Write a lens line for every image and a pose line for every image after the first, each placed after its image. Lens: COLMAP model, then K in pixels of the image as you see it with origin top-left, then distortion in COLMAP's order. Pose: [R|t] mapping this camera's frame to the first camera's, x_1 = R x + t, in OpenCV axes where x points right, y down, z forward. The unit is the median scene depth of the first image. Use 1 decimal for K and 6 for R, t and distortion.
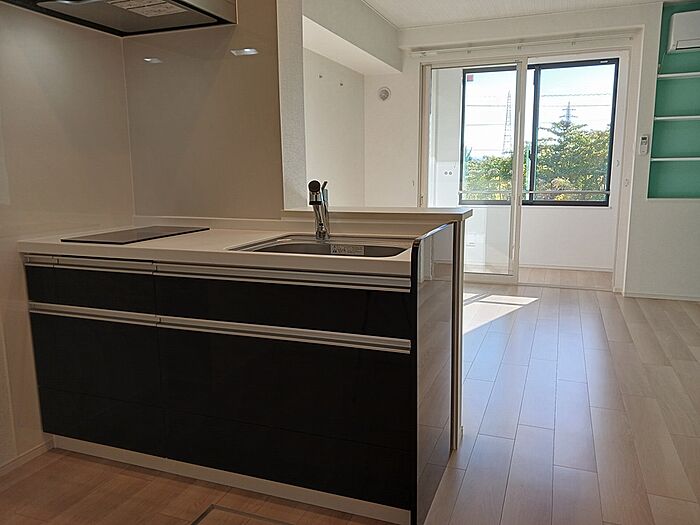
lens RADIAL K [[552.0, 0, 354.2], [0, 552.0, 260.2], [0, 0, 1]] dist [0.010839, -0.016640]
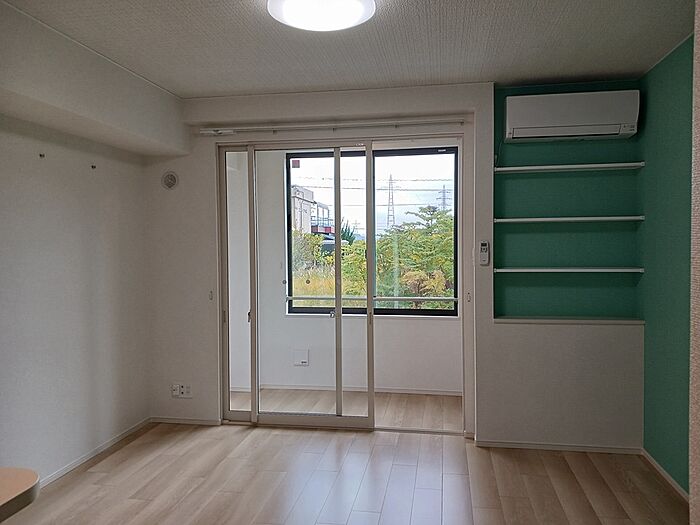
lens RADIAL K [[552.0, 0, 353.9], [0, 552.0, 258.6], [0, 0, 1]] dist [0.010839, -0.016640]
pose [[0.979629, -0.003914, 0.200779, 0.169176], [0.032530, 0.989698, -0.139425, -0.088771], [-0.198165, 0.143116, 0.969664, 0.252395]]
